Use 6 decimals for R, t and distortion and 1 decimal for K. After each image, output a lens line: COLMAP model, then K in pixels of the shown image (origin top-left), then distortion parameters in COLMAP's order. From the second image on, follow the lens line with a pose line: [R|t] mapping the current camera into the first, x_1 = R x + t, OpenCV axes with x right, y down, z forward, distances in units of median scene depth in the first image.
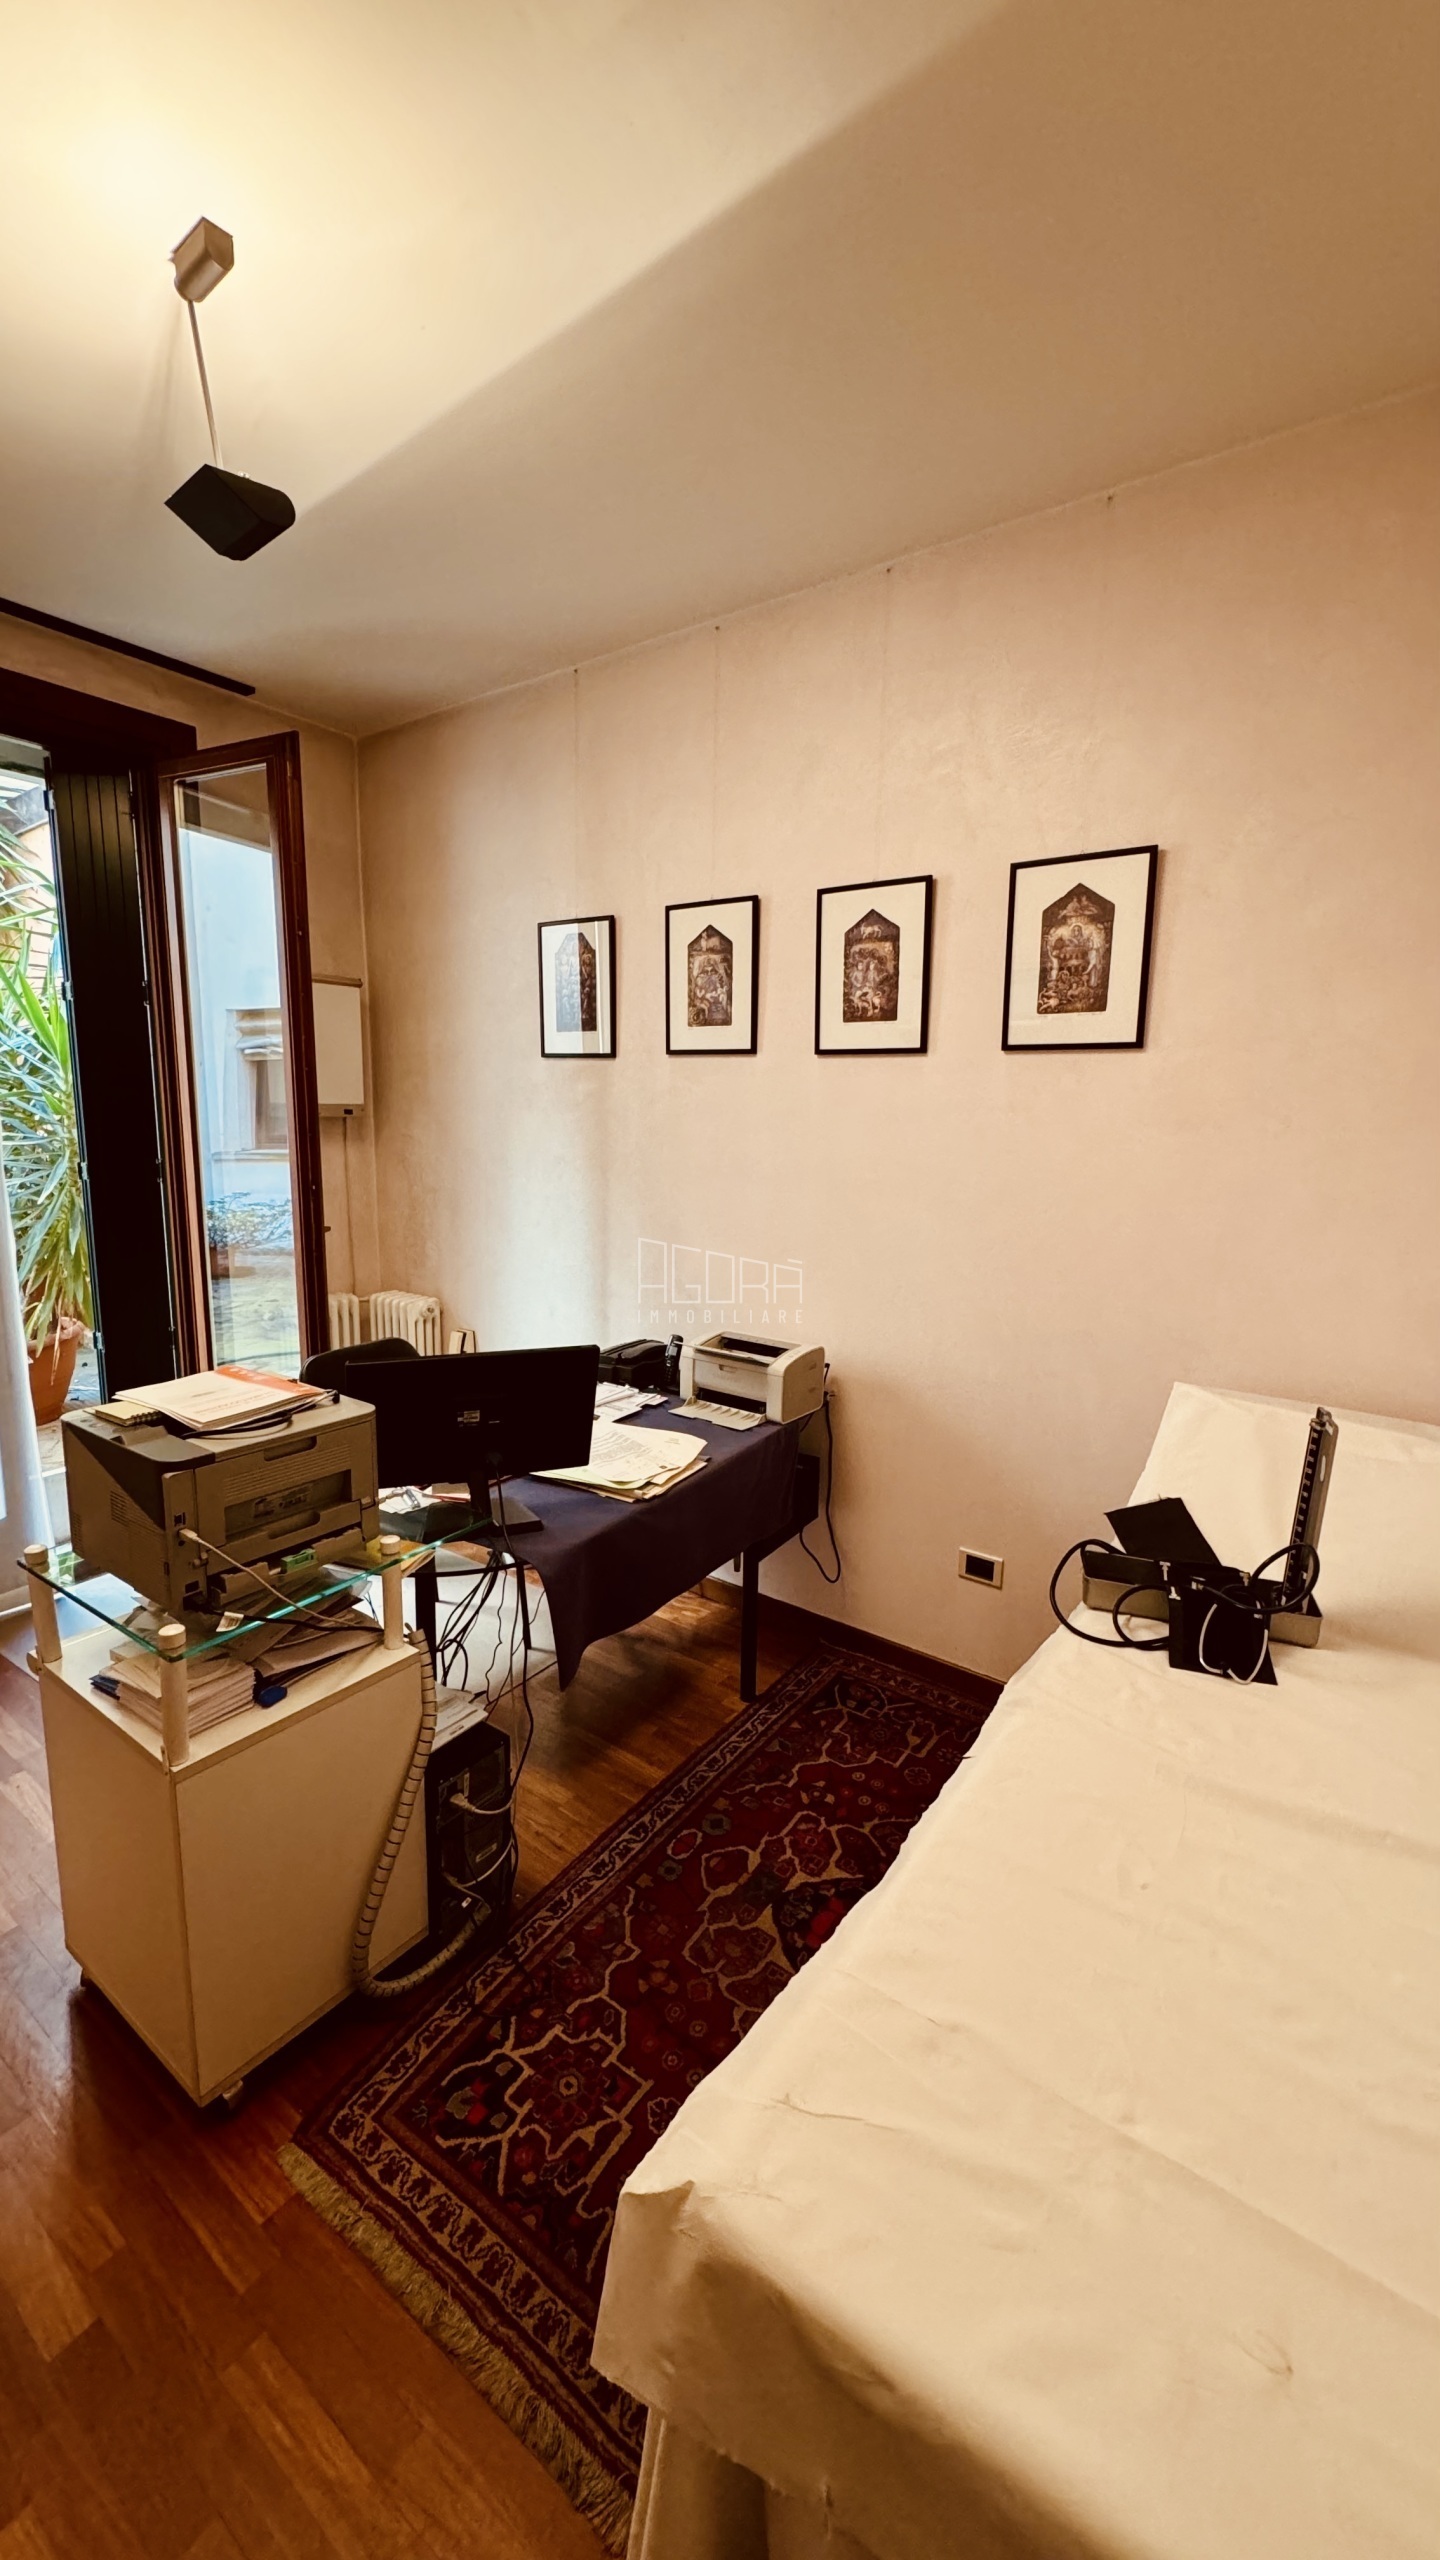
lens RADIAL K [[1022.8, 0, 717.9], [0, 1022.8, 1278.3], [0, 0, 1]] dist [-0.001849, 0.000941]
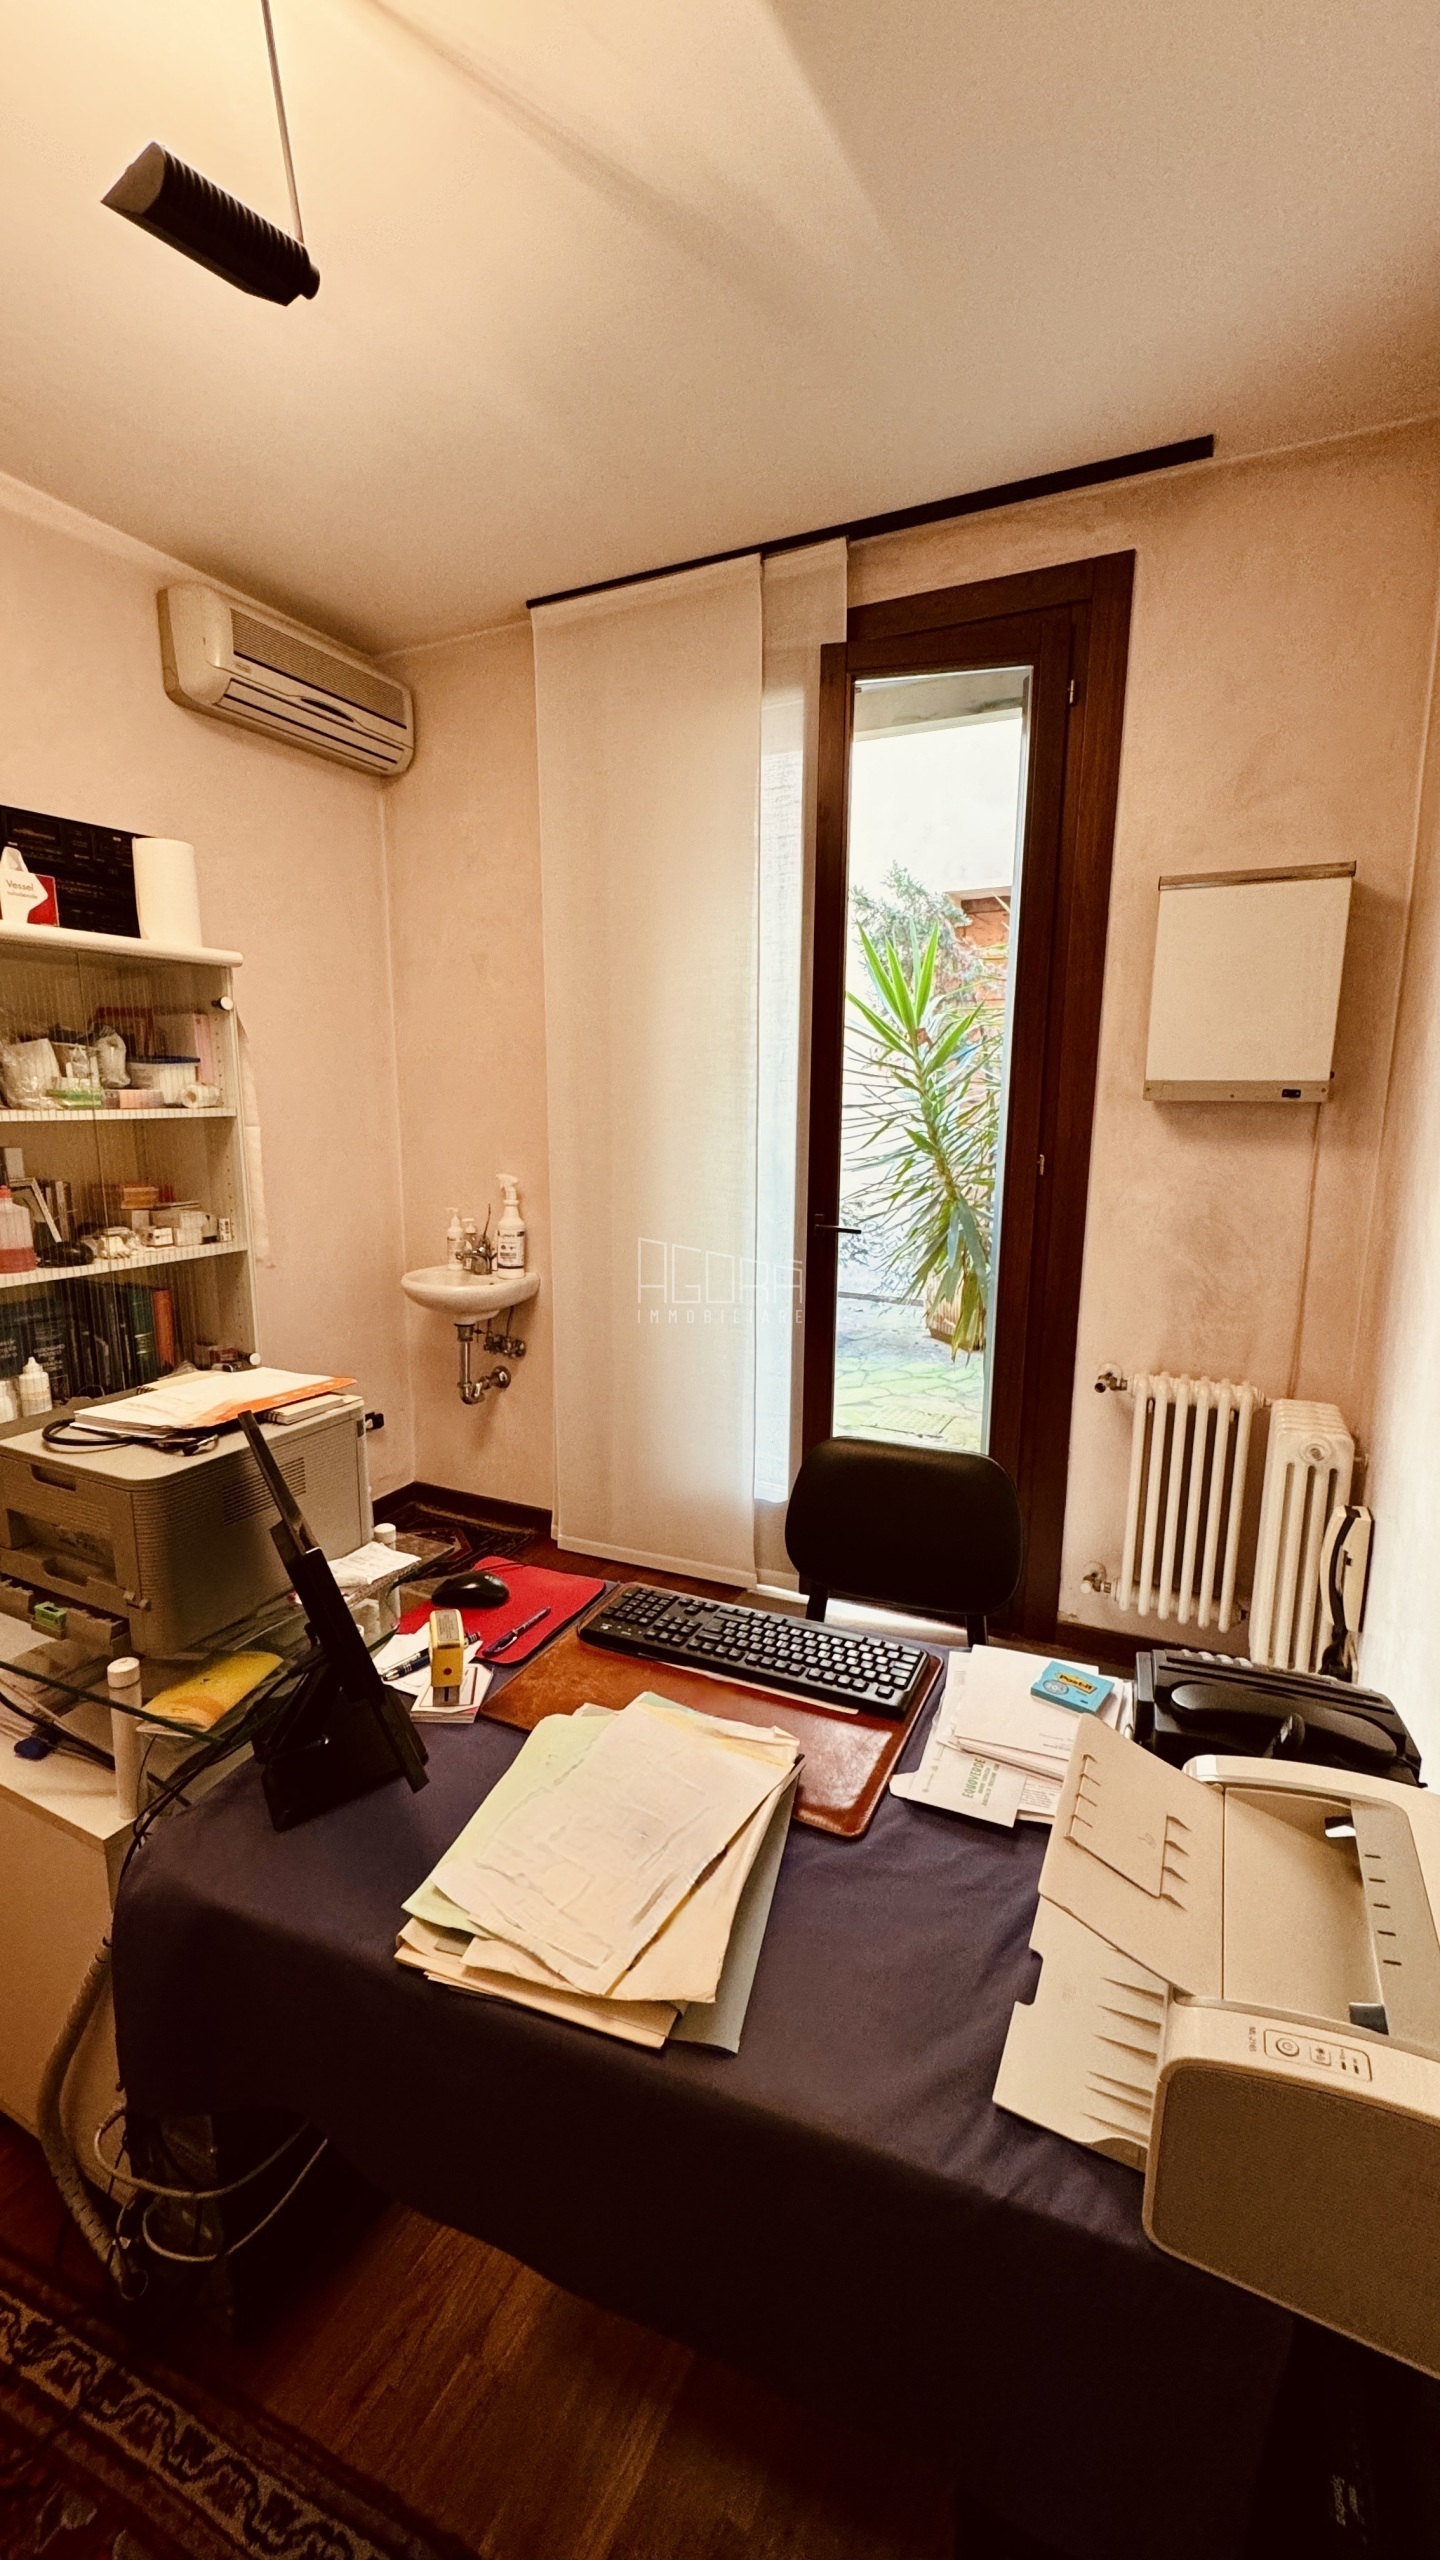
lens RADIAL K [[1022.8, 0, 723.9], [0, 1022.8, 1275.3], [0, 0, 1]] dist [-0.001849, 0.000941]
pose [[0.166237, 0.157913, -0.973360, 0.259640], [-0.173043, 0.976448, 0.128861, -0.111609], [0.970784, 0.147011, 0.189647, 0.820569]]
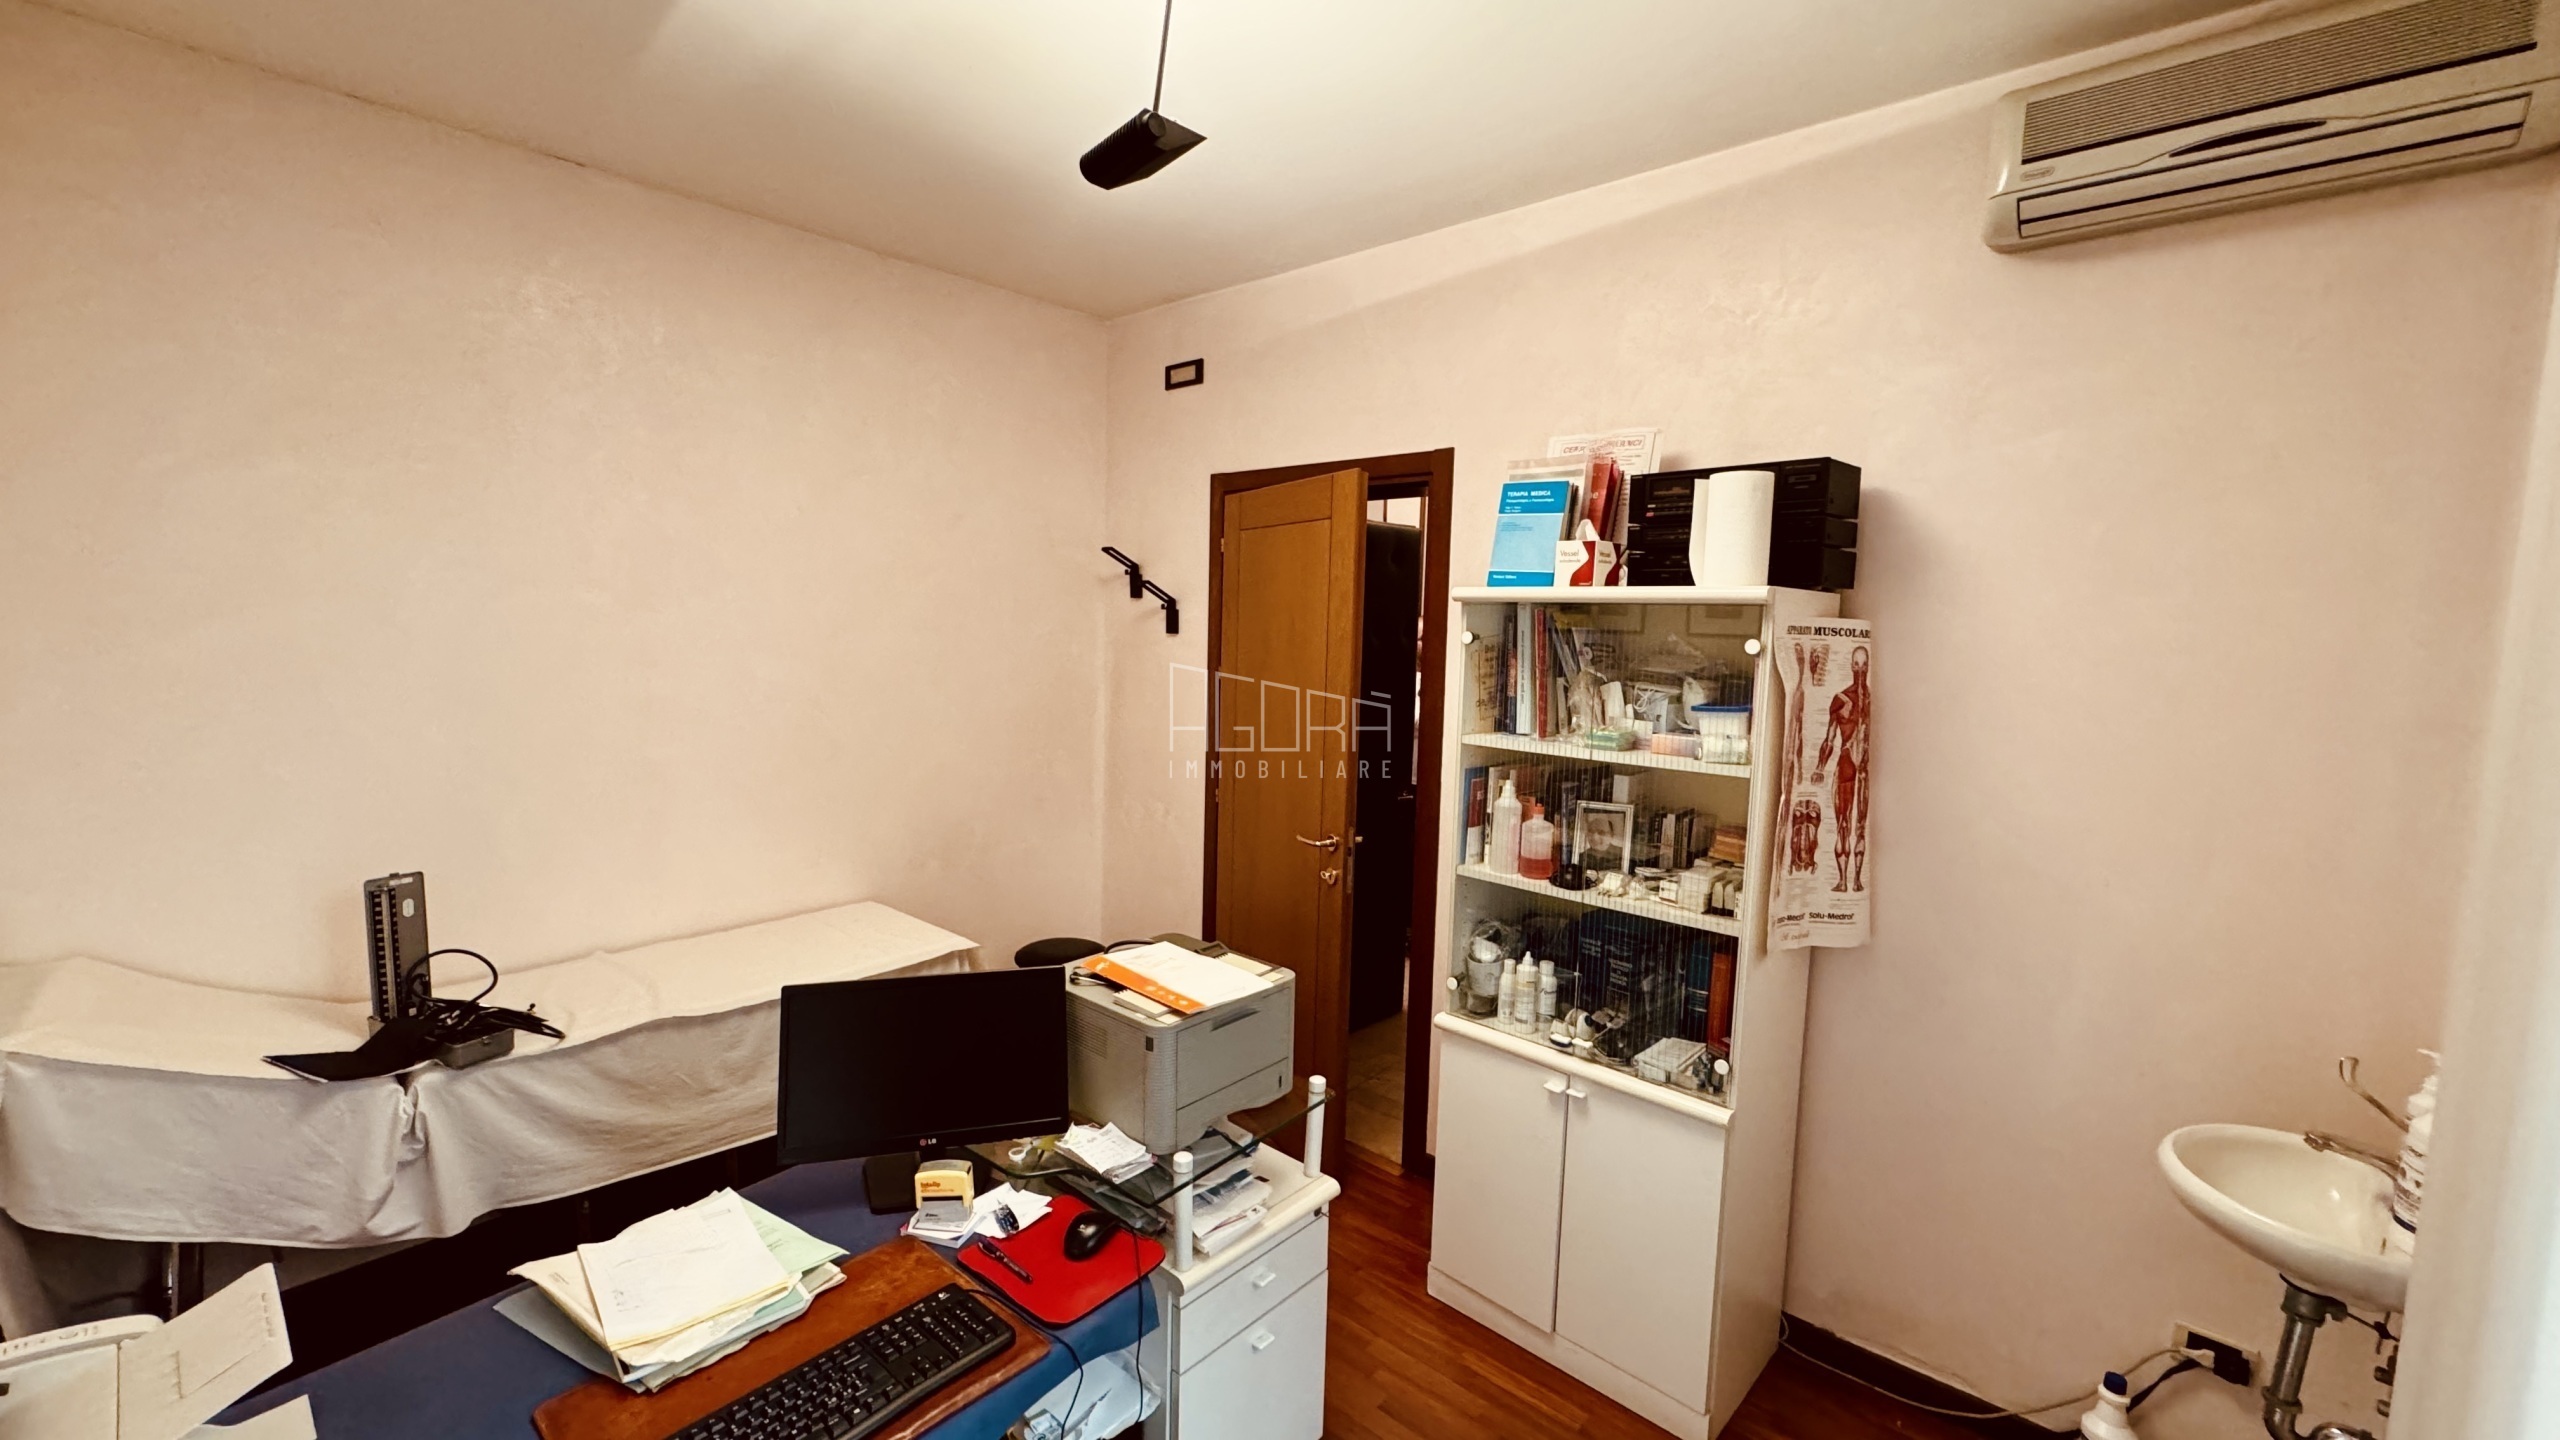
lens RADIAL K [[1022.8, 0, 1274.7], [0, 1022.8, 715.2], [0, 0, 1]] dist [-0.001849, 0.000941]
pose [[-0.995069, -0.053807, 0.083324, -0.467032], [-0.029974, 0.963918, 0.264506, -0.298604], [-0.094549, 0.260704, -0.960778, 1.318143]]
